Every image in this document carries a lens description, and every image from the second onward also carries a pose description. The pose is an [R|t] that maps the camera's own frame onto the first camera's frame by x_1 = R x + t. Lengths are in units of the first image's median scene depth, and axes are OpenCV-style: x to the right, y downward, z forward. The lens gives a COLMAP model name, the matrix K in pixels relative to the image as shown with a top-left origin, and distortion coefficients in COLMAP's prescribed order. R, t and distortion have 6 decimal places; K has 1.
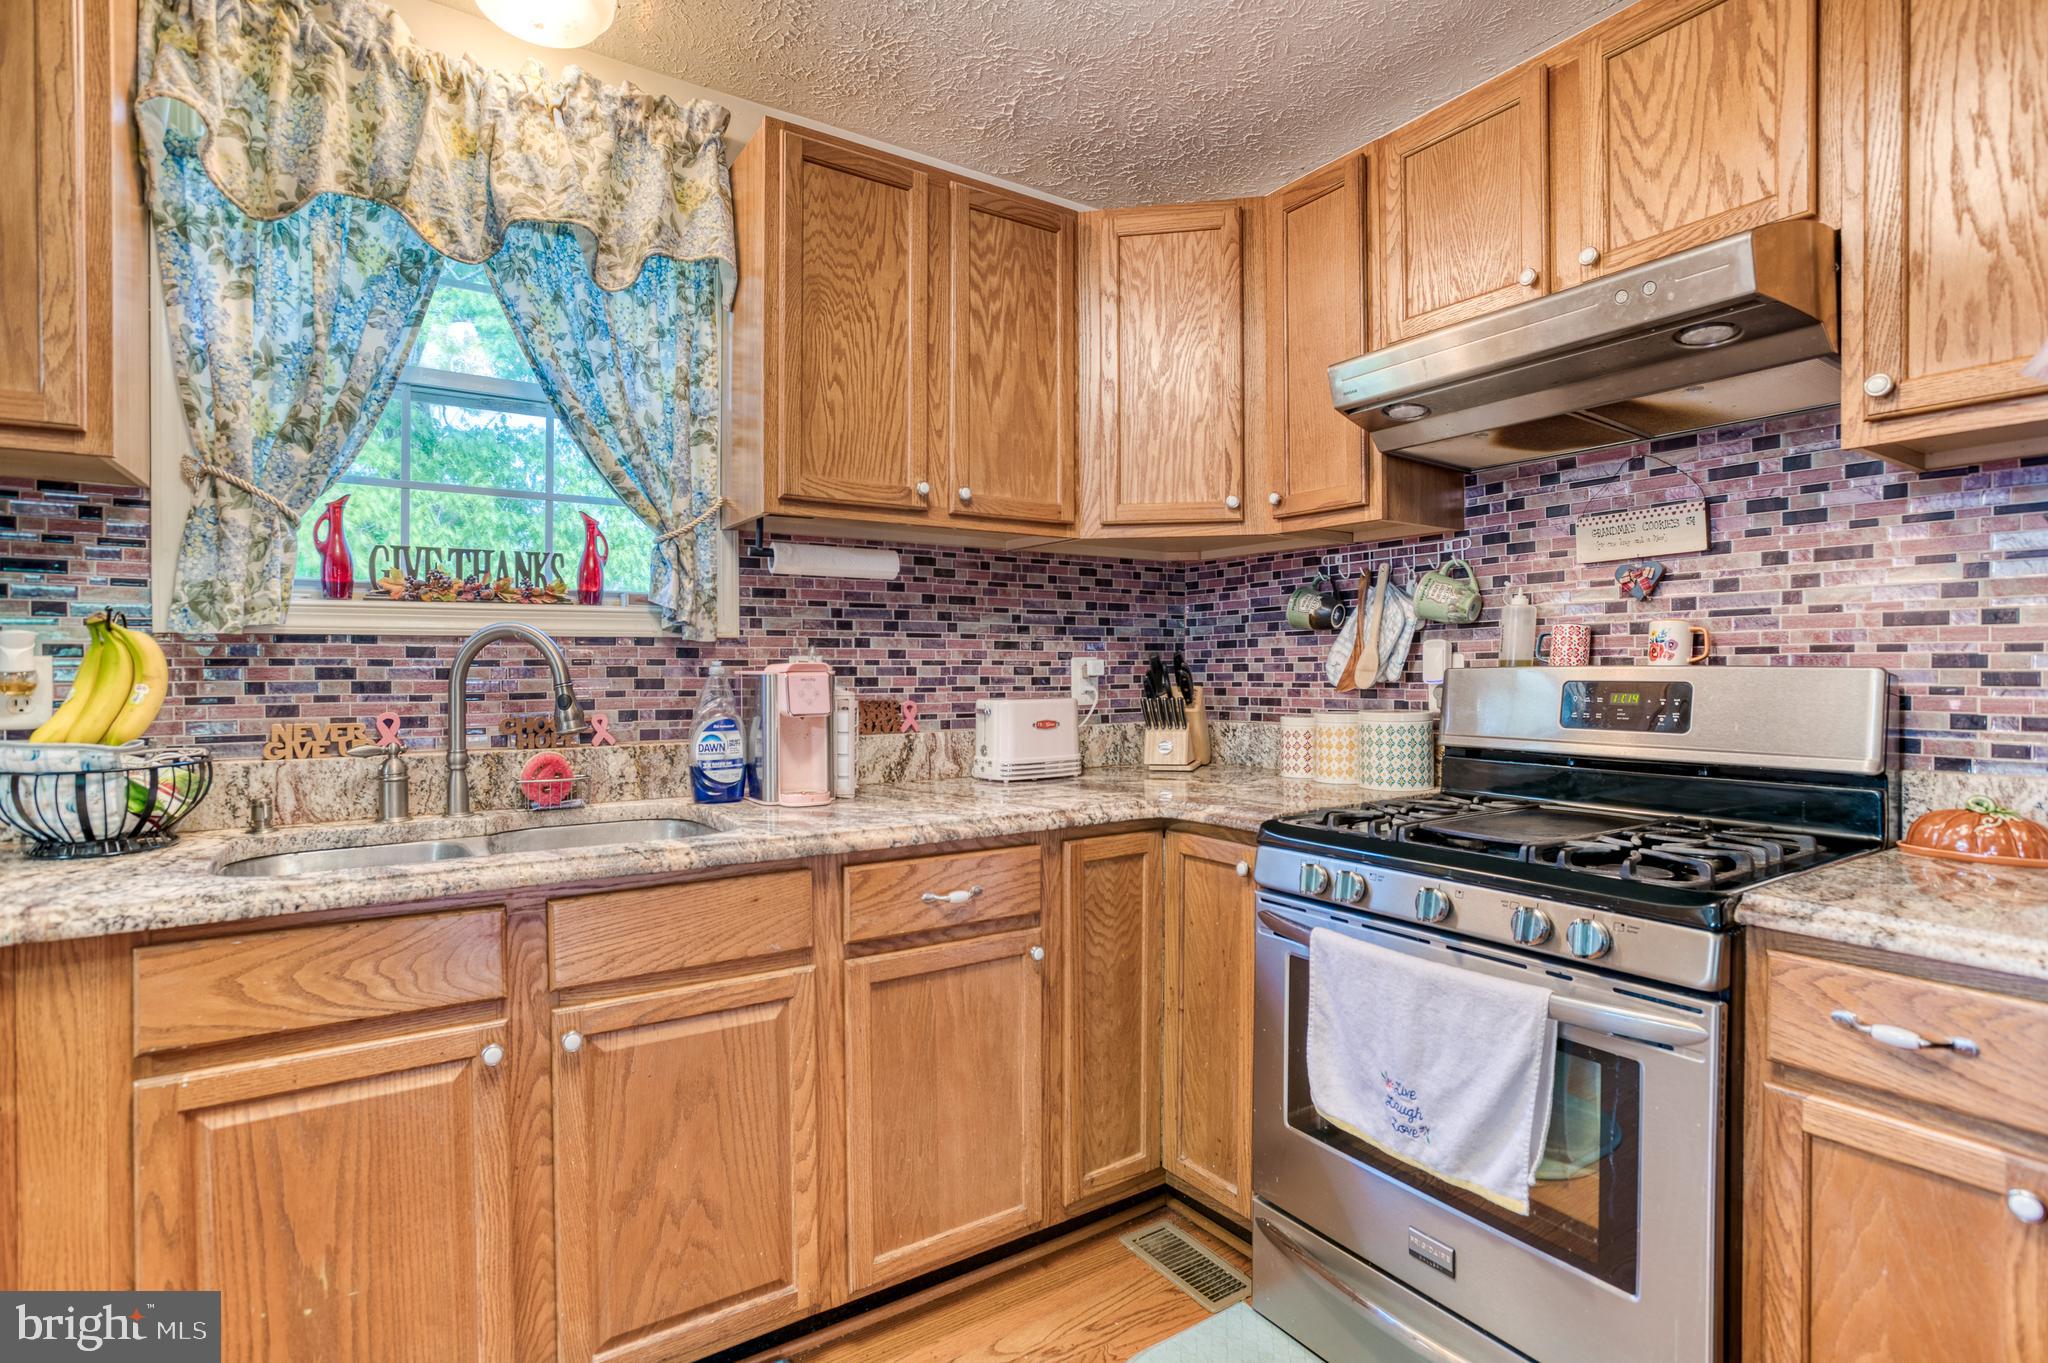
lens RADIAL K [[990.4, 0, 1030.7], [0, 990.4, 676.9], [0, 0, 1]] dist [-0.052635, 0.022038]
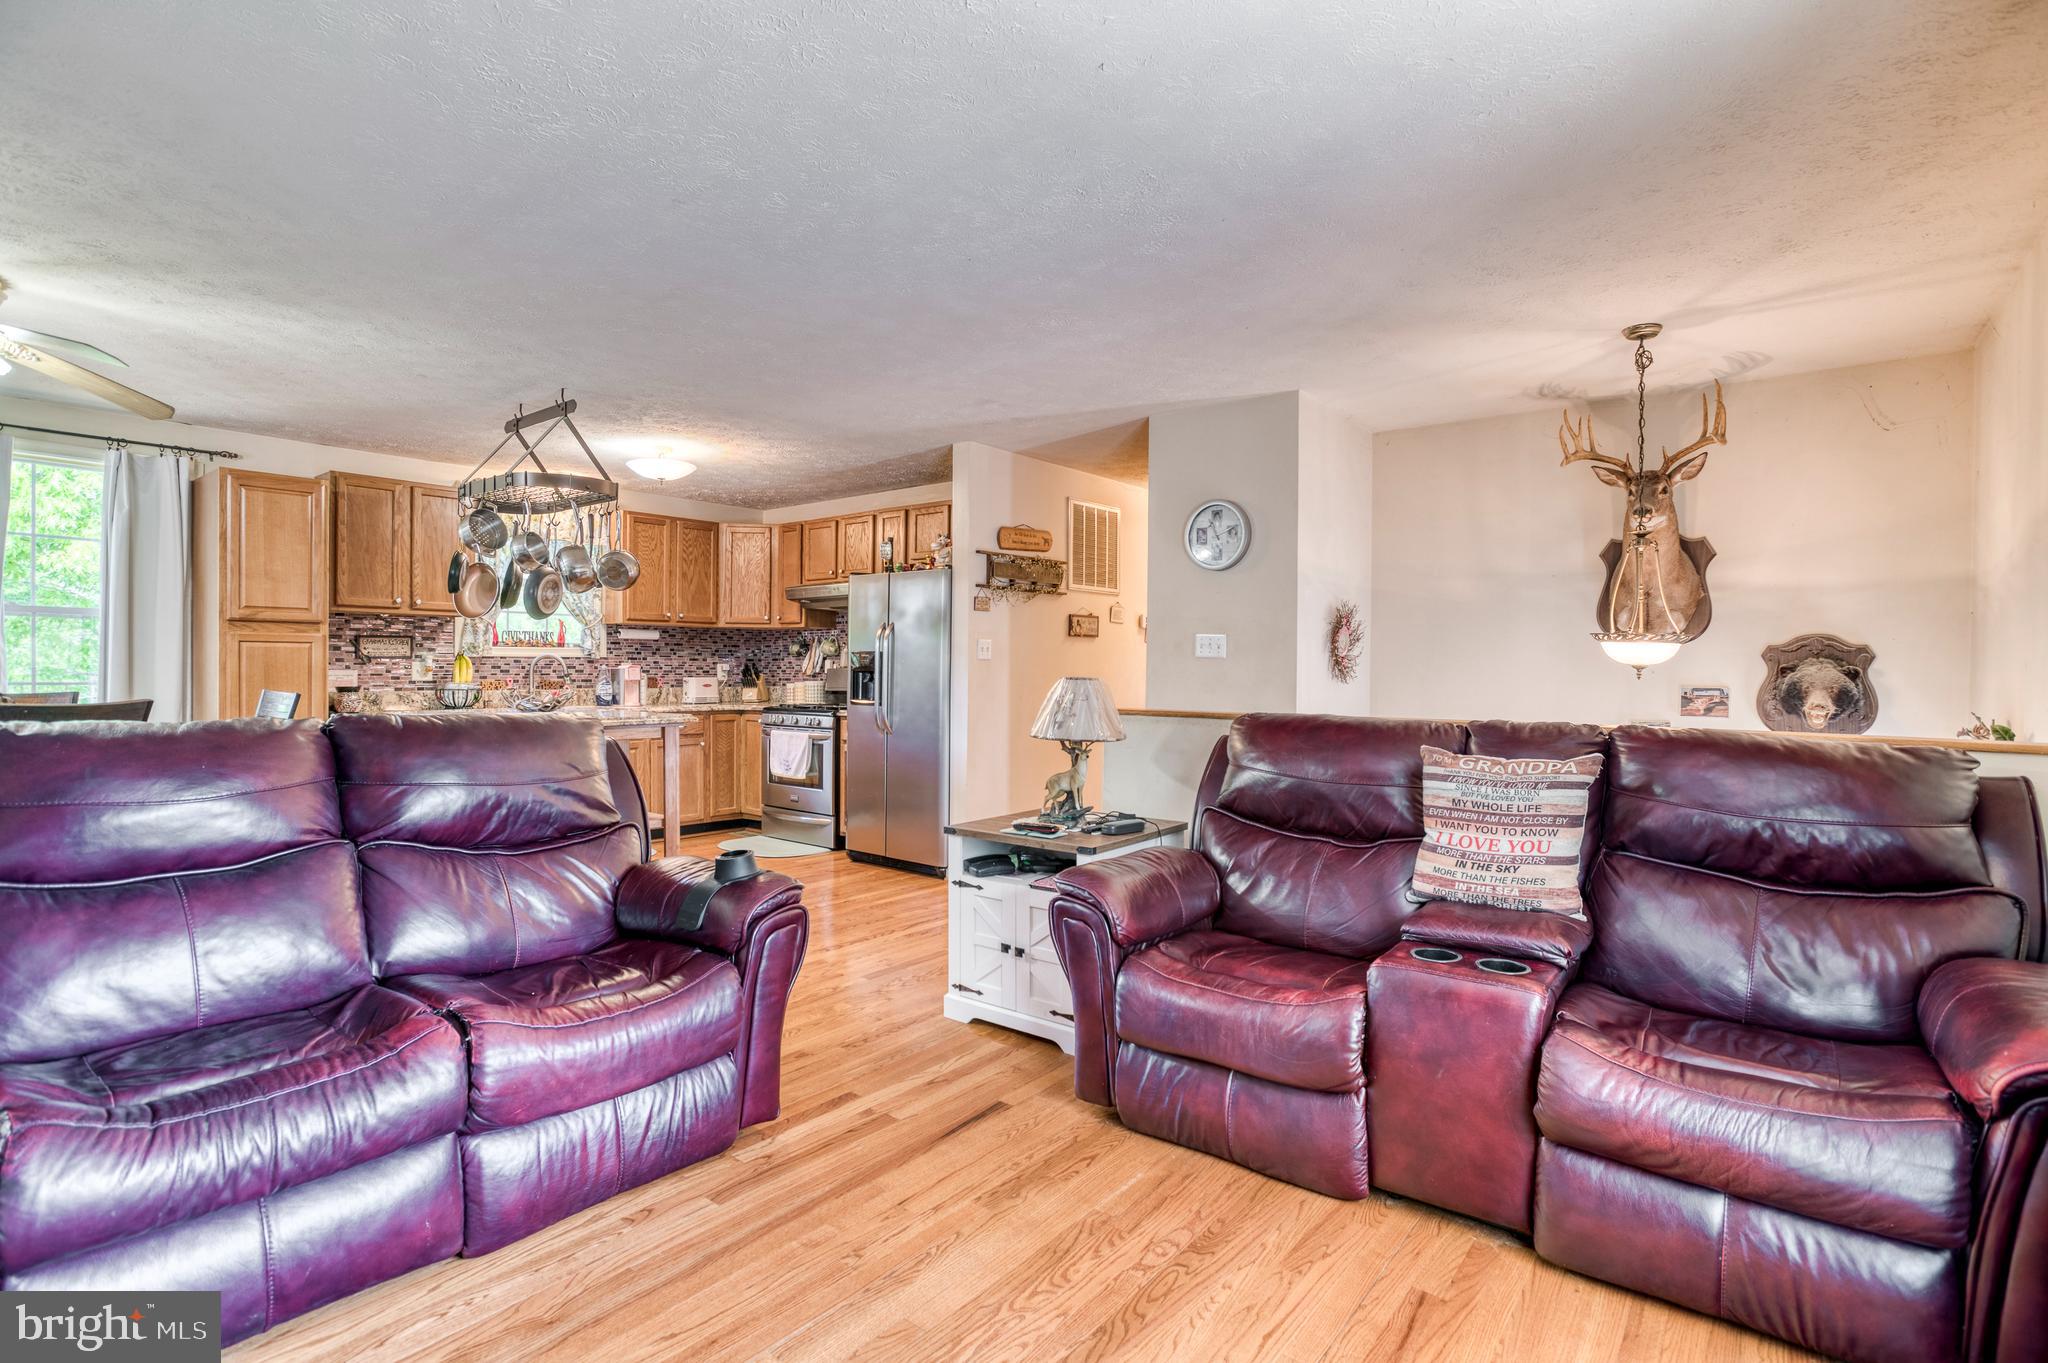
lens RADIAL K [[1060.1, 0, 1033.3], [0, 1060.1, 676.7], [0, 0, 1]] dist [0.000817, 0.015528]
pose [[0.957630, 0.004760, 0.287962, 0.044944], [-0.004421, 0.999989, -0.001826, 0.026342], [-0.287967, 0.000476, 0.957640, -2.984079]]
